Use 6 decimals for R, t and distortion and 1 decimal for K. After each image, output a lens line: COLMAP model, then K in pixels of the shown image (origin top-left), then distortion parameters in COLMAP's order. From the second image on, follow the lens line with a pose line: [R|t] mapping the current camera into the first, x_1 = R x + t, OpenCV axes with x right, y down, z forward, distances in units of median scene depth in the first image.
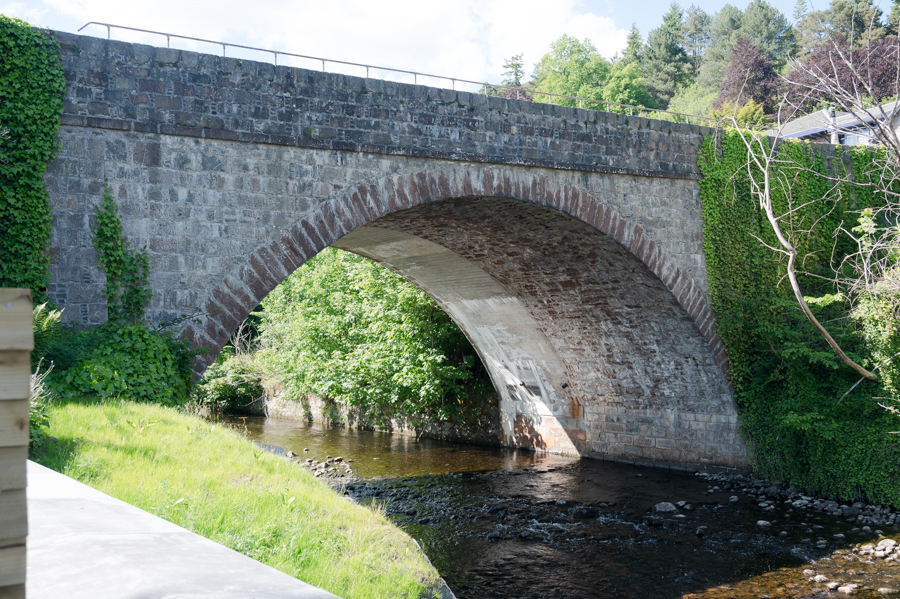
lens RADIAL K [[879.1, 0, 450.0], [0, 879.1, 299.5], [0, 0, 1]] dist [0.005664, -0.009062]
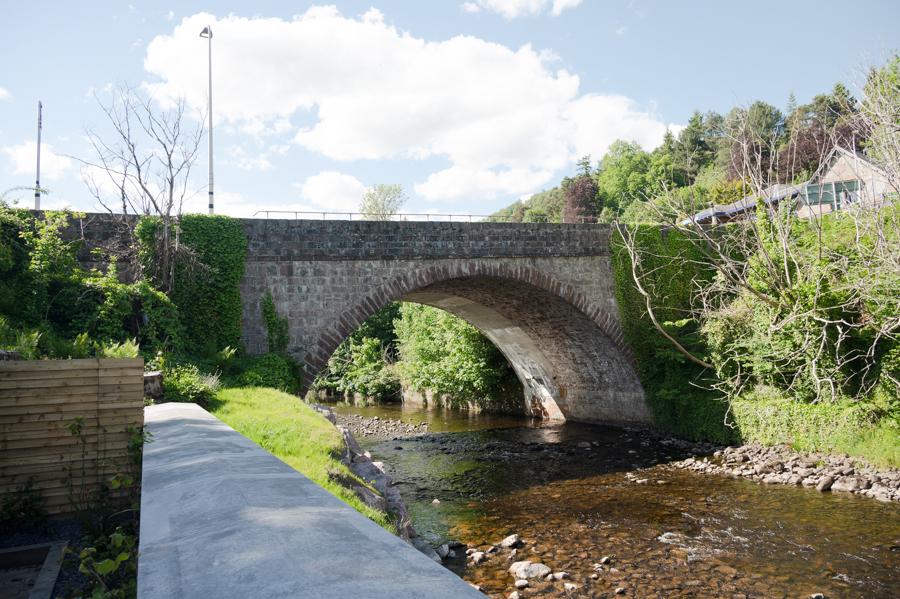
lens RADIAL K [[601.4, 0, 450.0], [0, 601.4, 299.5], [0, 0, 1]] dist [0.002764, -0.000475]
pose [[0.982007, -0.050659, -0.181923, 0.189981], [0.043057, 0.998036, -0.045502, -0.009914], [0.183871, 0.036850, 0.982259, -0.214697]]
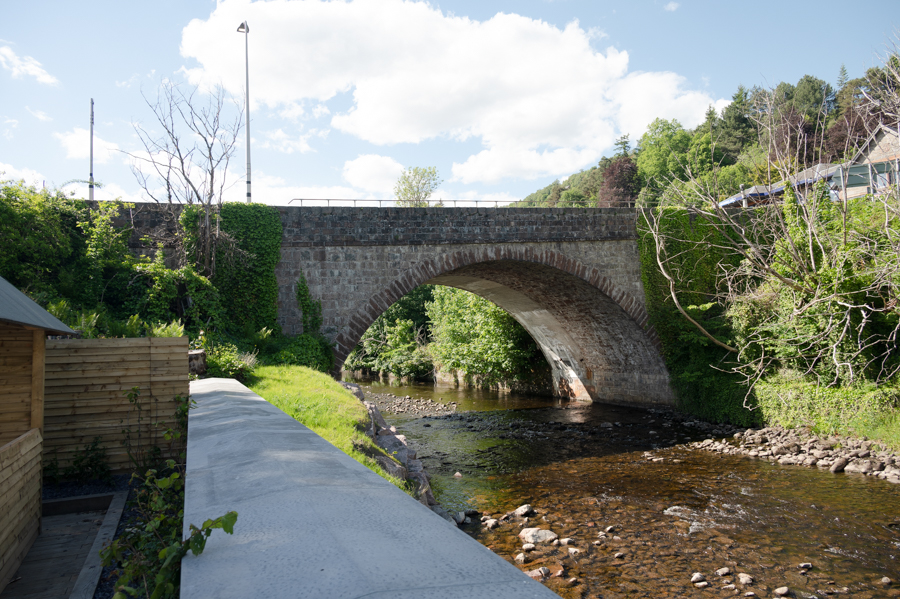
lens RADIAL K [[601.4, 0, 450.0], [0, 601.4, 299.5], [0, 0, 1]] dist [0.002764, -0.000475]
pose [[0.969294, -0.041729, -0.242340, 0.215066], [0.038635, 0.999100, -0.017508, -0.010971], [0.242852, 0.007608, 0.970033, -0.246833]]
